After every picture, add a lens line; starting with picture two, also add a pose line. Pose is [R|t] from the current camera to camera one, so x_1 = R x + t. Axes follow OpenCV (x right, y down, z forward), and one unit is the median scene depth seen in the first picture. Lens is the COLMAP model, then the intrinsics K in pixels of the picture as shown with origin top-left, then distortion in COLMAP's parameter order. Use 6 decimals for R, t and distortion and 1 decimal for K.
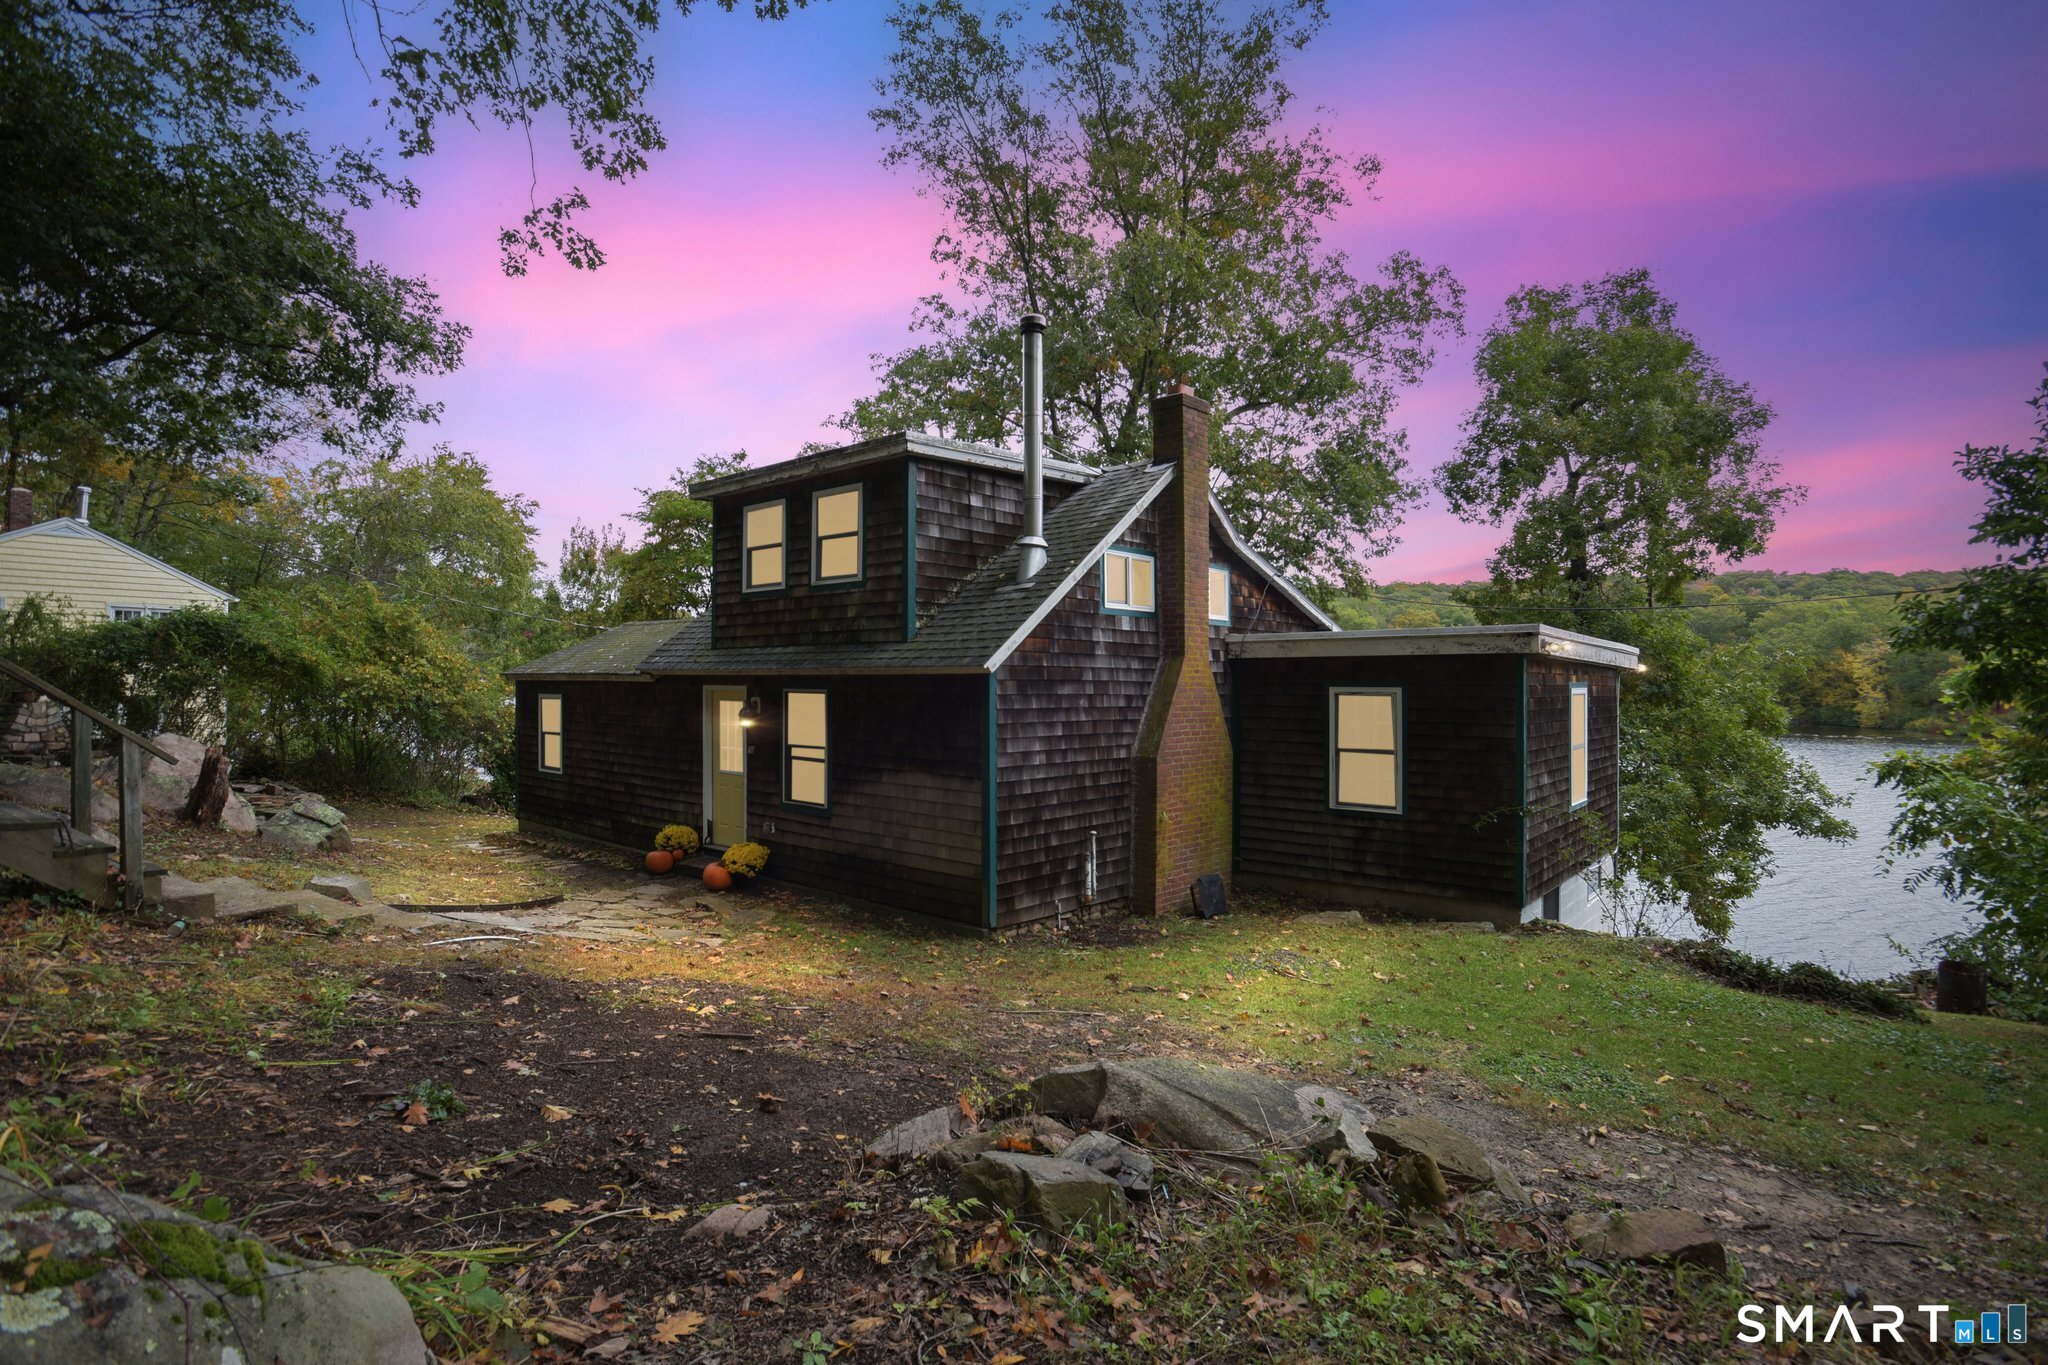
lens RADIAL K [[993.3, 0, 1022.2], [0, 993.3, 688.5], [0, 0, 1]] dist [-0.047712, 0.013117]
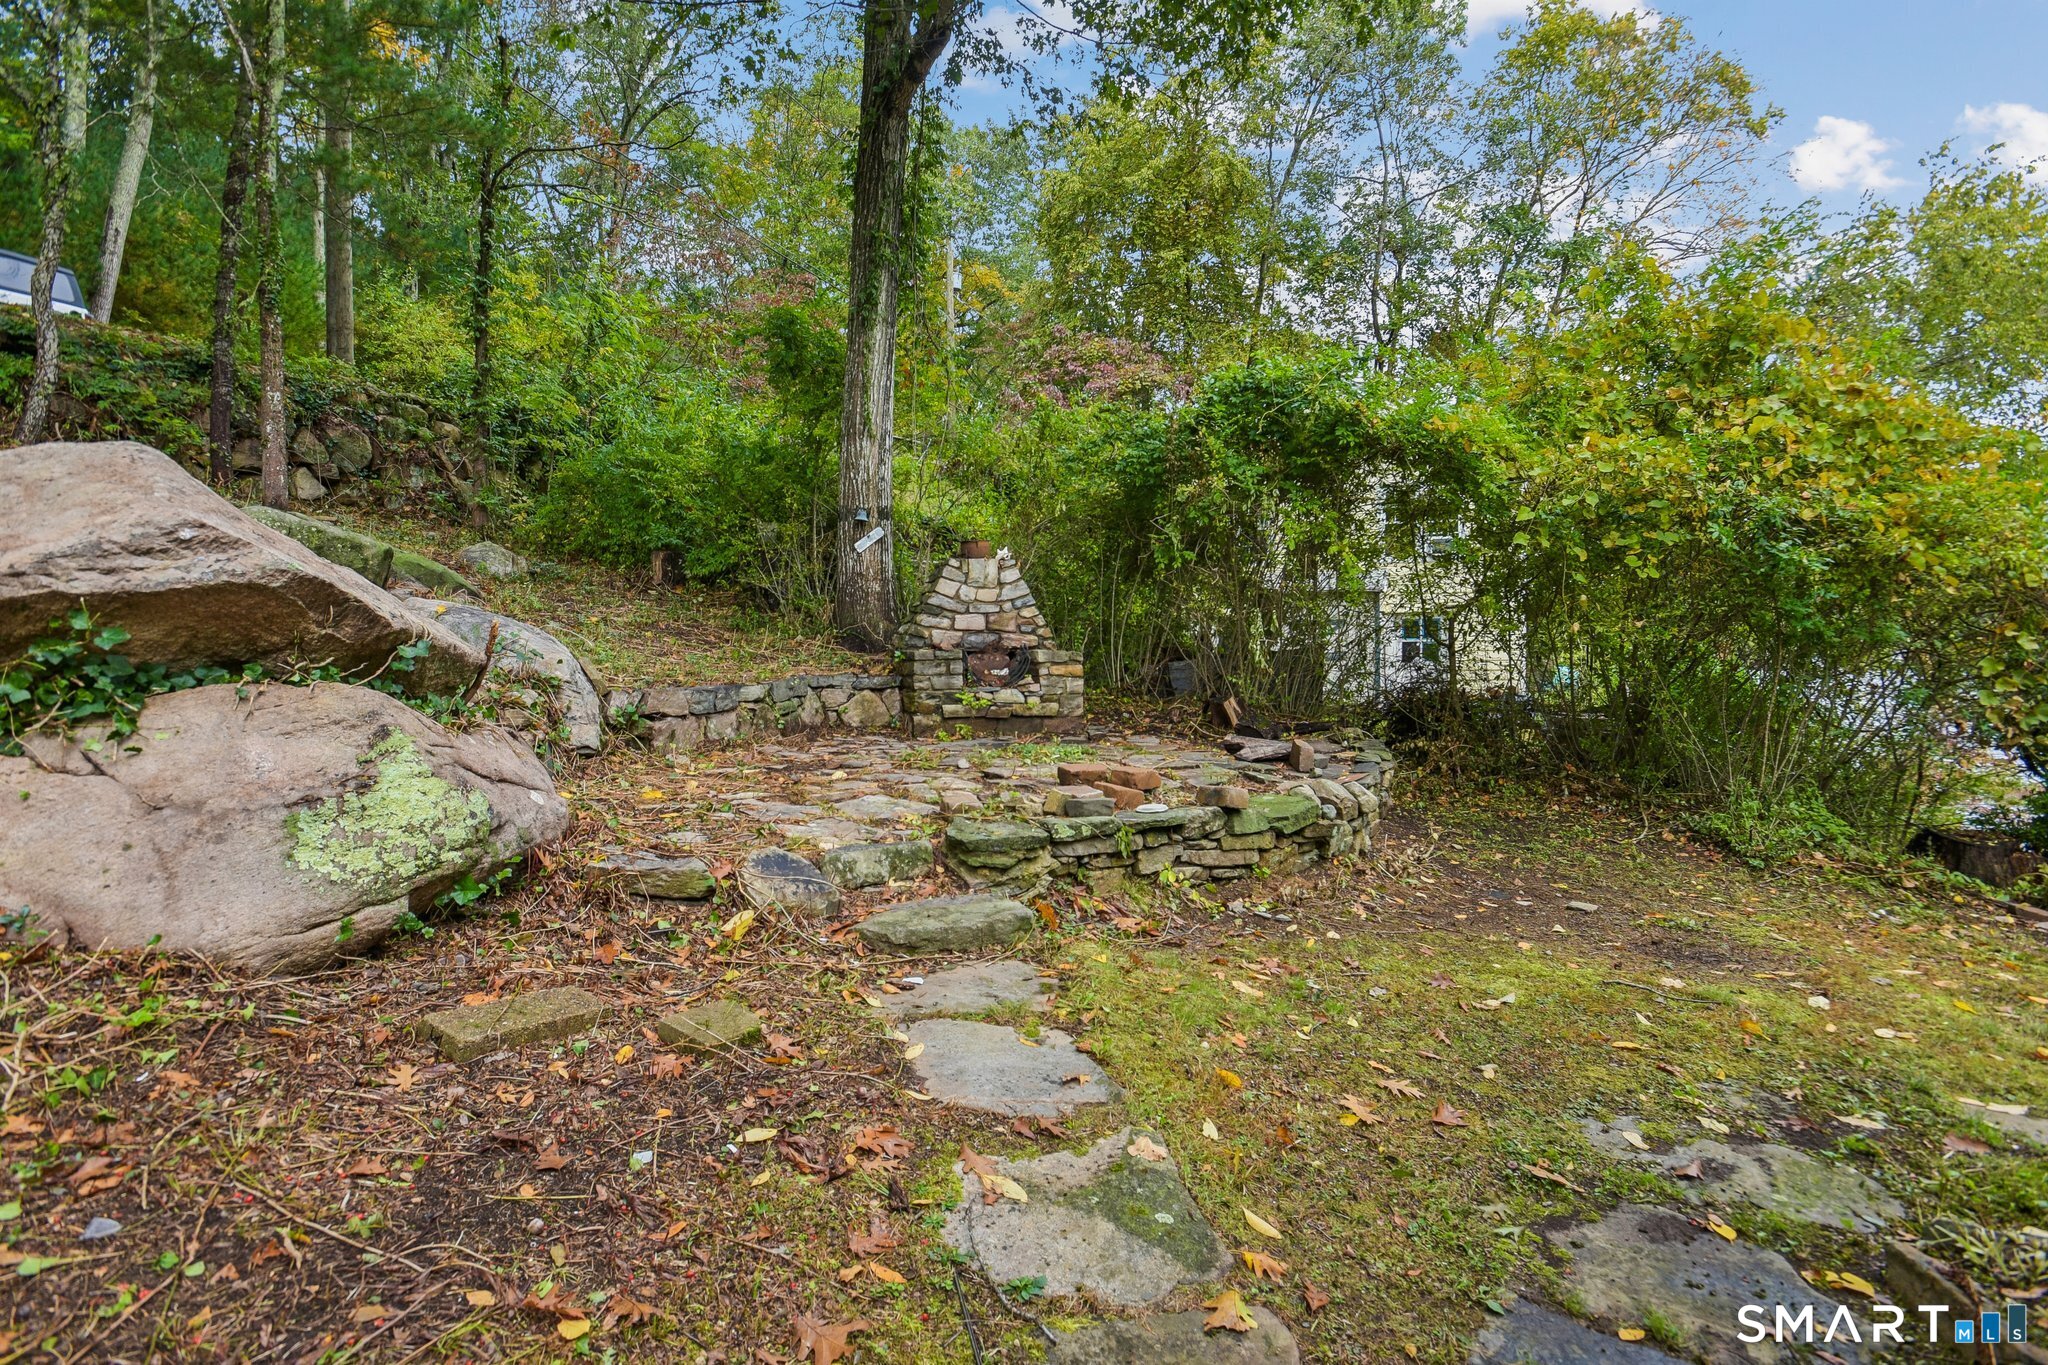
lens RADIAL K [[993.3, 0, 1021.5], [0, 993.3, 679.0], [0, 0, 1]] dist [-0.047712, 0.013117]
pose [[0.247419, 0.013391, -0.968816, -0.373858], [0.004699, 0.999876, 0.015020, 0.059608], [0.968897, -0.008268, 0.247325, 0.700710]]
